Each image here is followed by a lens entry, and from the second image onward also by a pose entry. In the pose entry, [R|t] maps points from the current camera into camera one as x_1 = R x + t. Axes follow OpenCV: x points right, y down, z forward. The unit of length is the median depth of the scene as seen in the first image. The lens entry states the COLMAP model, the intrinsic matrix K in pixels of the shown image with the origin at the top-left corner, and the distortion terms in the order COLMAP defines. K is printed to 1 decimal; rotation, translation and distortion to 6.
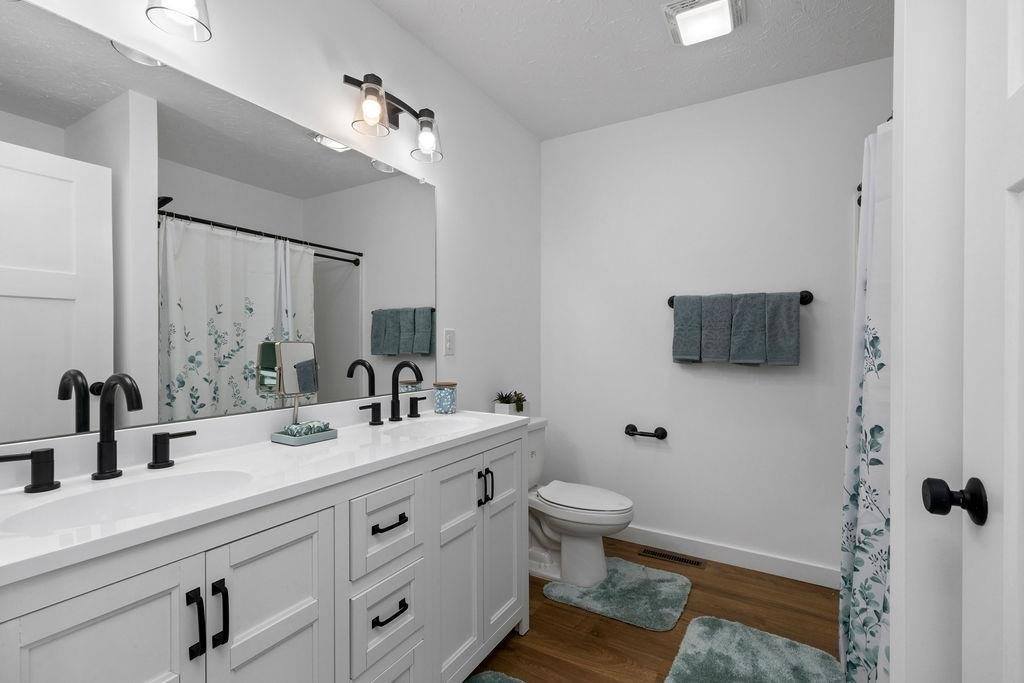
lens RADIAL K [[460.2, 0, 508.7], [0, 460.2, 334.0], [0, 0, 1]] dist [-0.001540, -0.000212]
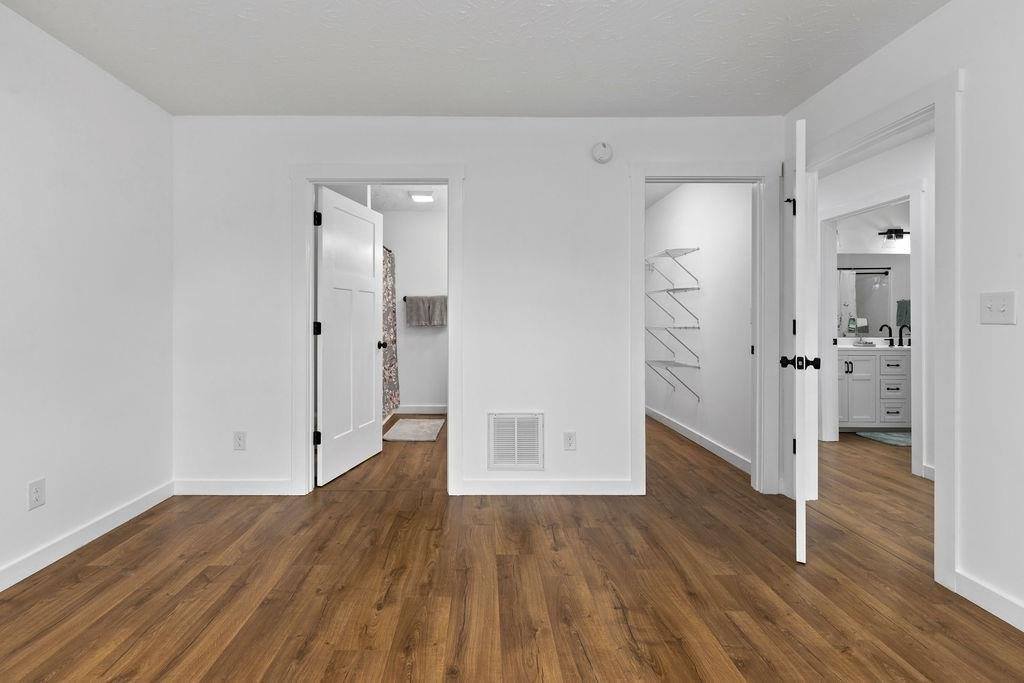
lens RADIAL K [[460.2, 0, 508.7], [0, 460.2, 334.0], [0, 0, 1]] dist [-0.001540, -0.000212]
pose [[0.526261, 0.009918, -0.850265, 0.862741], [0.015420, 0.999656, 0.021205, 0.020498], [0.850183, -0.024271, 0.525927, -2.455313]]
